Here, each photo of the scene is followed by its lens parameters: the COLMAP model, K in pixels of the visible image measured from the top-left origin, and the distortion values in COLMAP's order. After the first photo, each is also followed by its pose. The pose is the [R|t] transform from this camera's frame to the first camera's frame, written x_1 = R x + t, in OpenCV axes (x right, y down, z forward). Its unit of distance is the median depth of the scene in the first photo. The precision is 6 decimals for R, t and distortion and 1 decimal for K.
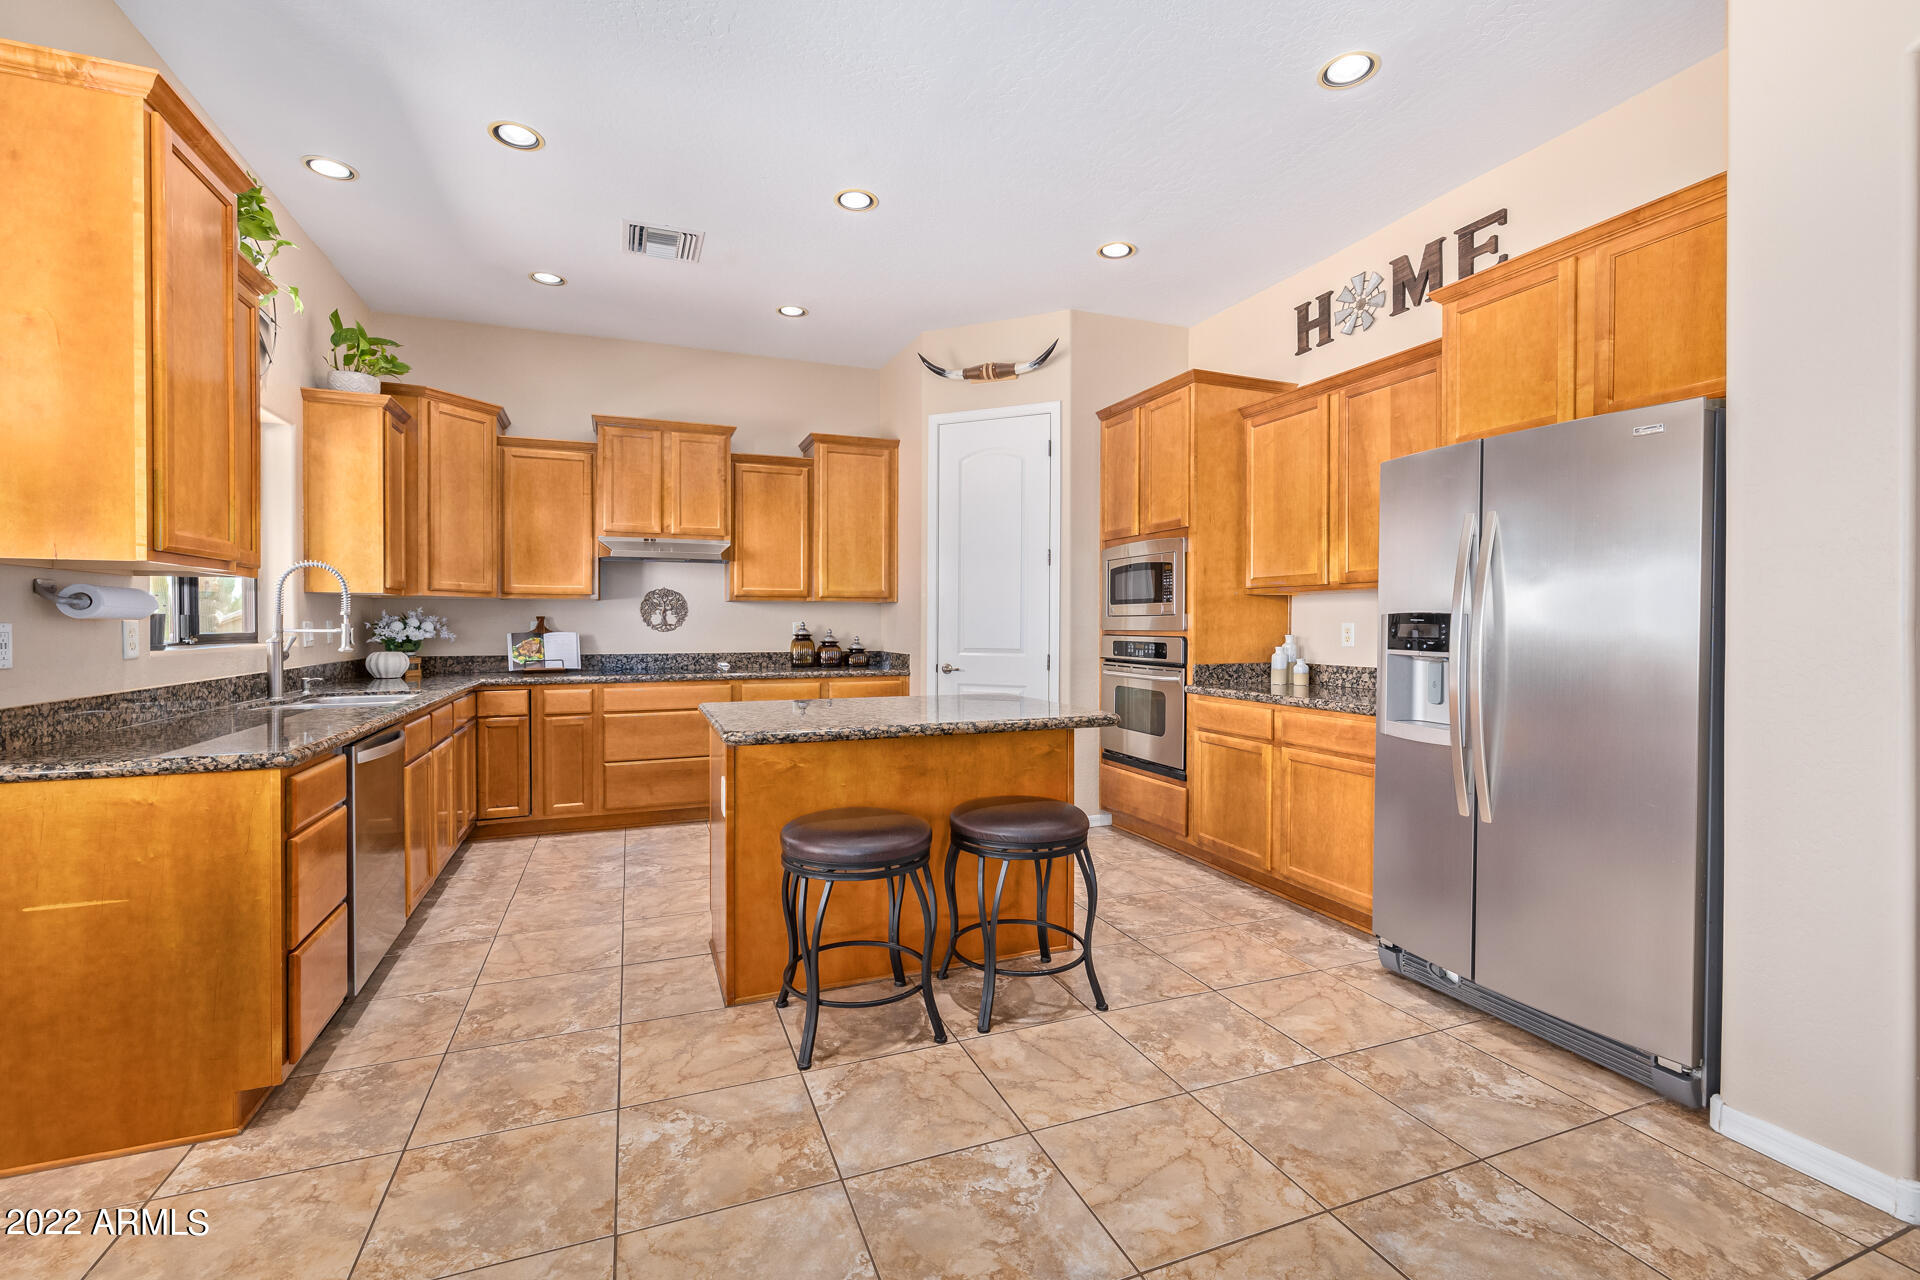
lens RADIAL K [[832.3, 0, 962.1], [0, 832.3, 632.5], [0, 0, 1]] dist [0.000180, -0.001049]
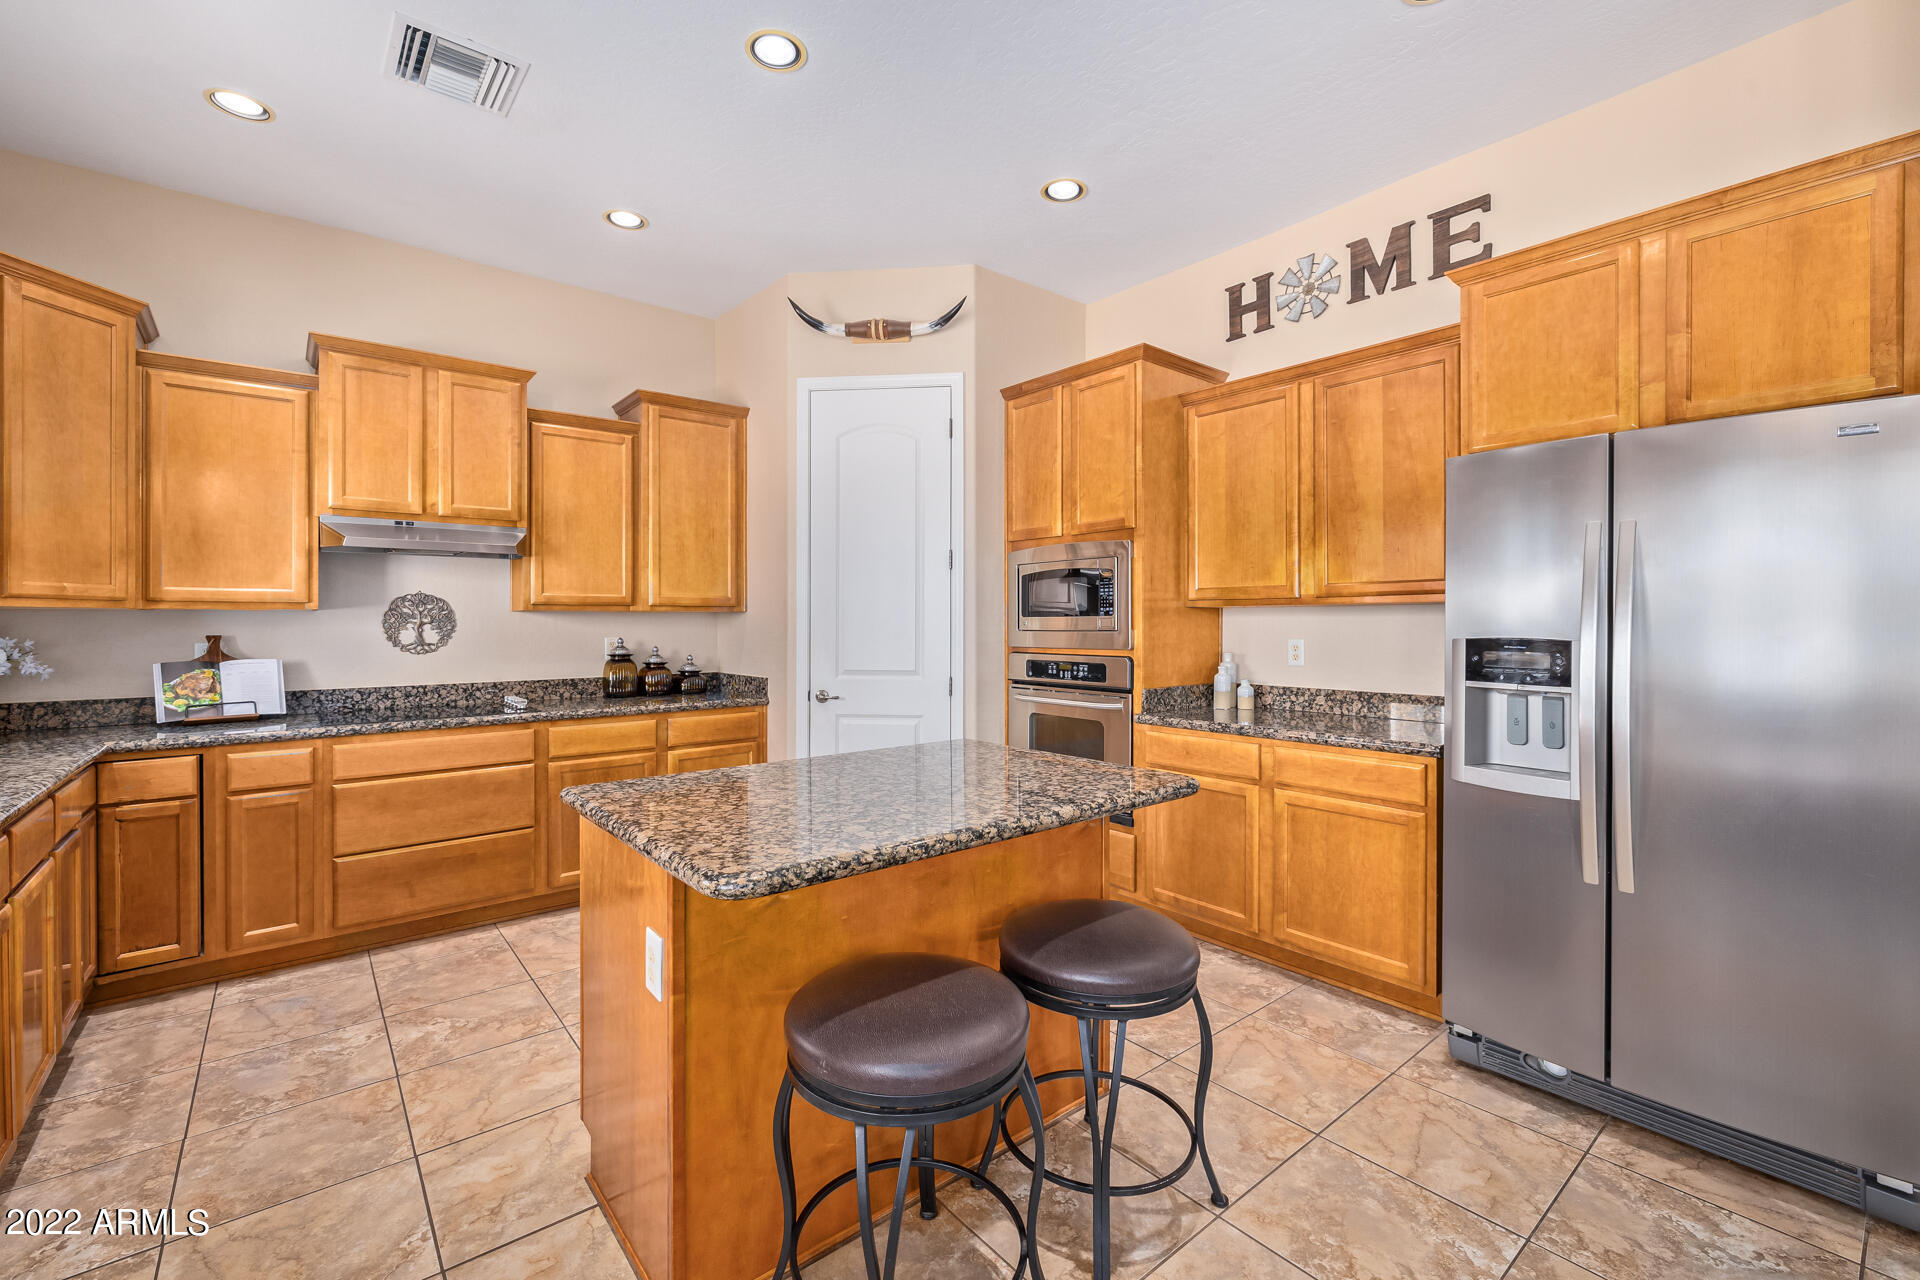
lens RADIAL K [[832.3, 0, 937.8], [0, 832.3, 624.2], [0, 0, 1]] dist [0.000180, -0.001049]
pose [[0.959390, -0.002112, 0.282074, -0.168258], [0.004447, 0.999961, -0.007637, -0.023393], [-0.282047, 0.008581, 0.959362, 0.247641]]
